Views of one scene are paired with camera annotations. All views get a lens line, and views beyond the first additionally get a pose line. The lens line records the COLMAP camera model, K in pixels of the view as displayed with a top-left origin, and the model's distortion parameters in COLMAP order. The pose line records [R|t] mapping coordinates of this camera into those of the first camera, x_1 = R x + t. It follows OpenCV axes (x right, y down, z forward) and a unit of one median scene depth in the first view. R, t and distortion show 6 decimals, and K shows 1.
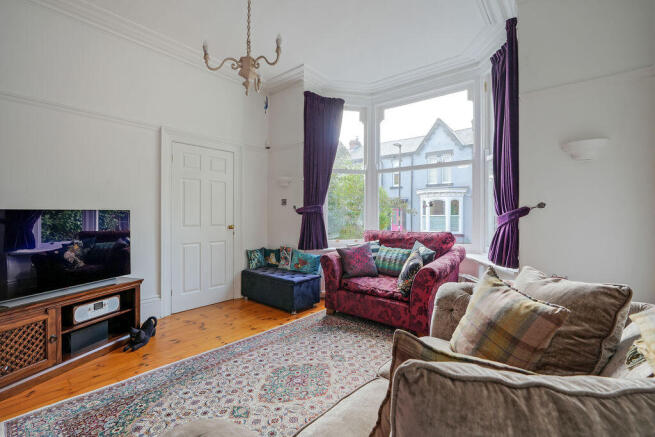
lens RADIAL K [[294.3, 0, 314.7], [0, 294.3, 210.5], [0, 0, 1]] dist [-0.002798, -0.000164]
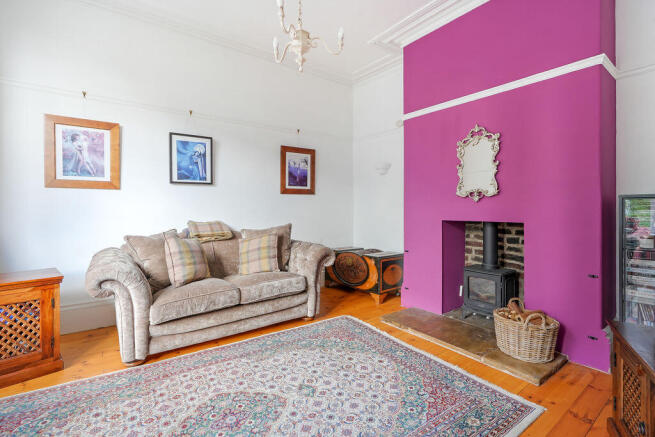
lens RADIAL K [[306.6, 0, 316.8], [0, 306.6, 208.8], [0, 0, 1]] dist [-0.002053, -0.000176]
pose [[-0.968605, -0.002357, 0.248594, -0.384082], [-0.006953, 0.999821, -0.017609, 0.045300], [-0.248508, -0.018784, -0.968448, 1.420602]]
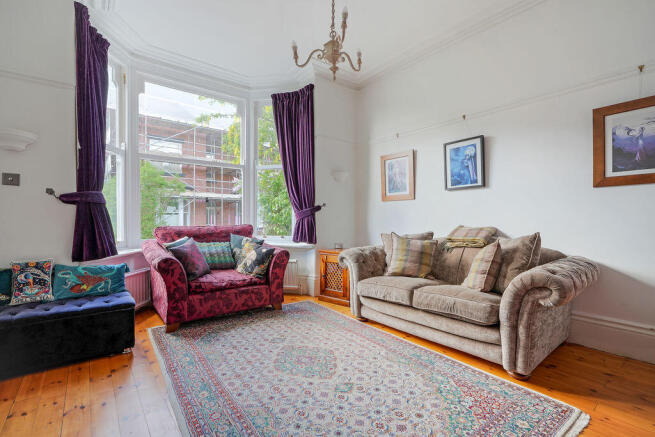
lens RADIAL K [[299.9, 0, 331.8], [0, 299.9, 224.2], [0, 0, 1]] dist [-0.003667, -0.000793]
pose [[0.191454, -0.019577, 0.981306, -0.906777], [-0.016930, 0.999586, 0.023245, 0.051120], [-0.981356, -0.021064, 0.191043, 0.589642]]
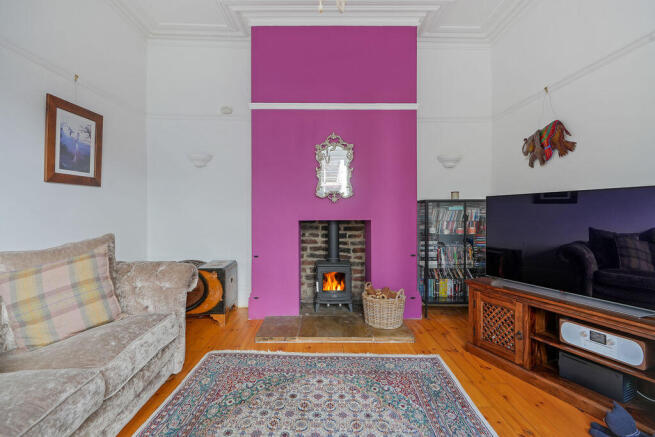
lens RADIAL K [[311.3, 0, 328.8], [0, 311.3, 211.5], [0, 0, 1]] dist [-0.003806, -0.000185]
pose [[-0.752192, 0.002076, -0.658940, 0.156797], [0.013694, 0.999828, -0.012481, 0.047687], [0.658801, -0.018412, -0.752092, 1.127900]]
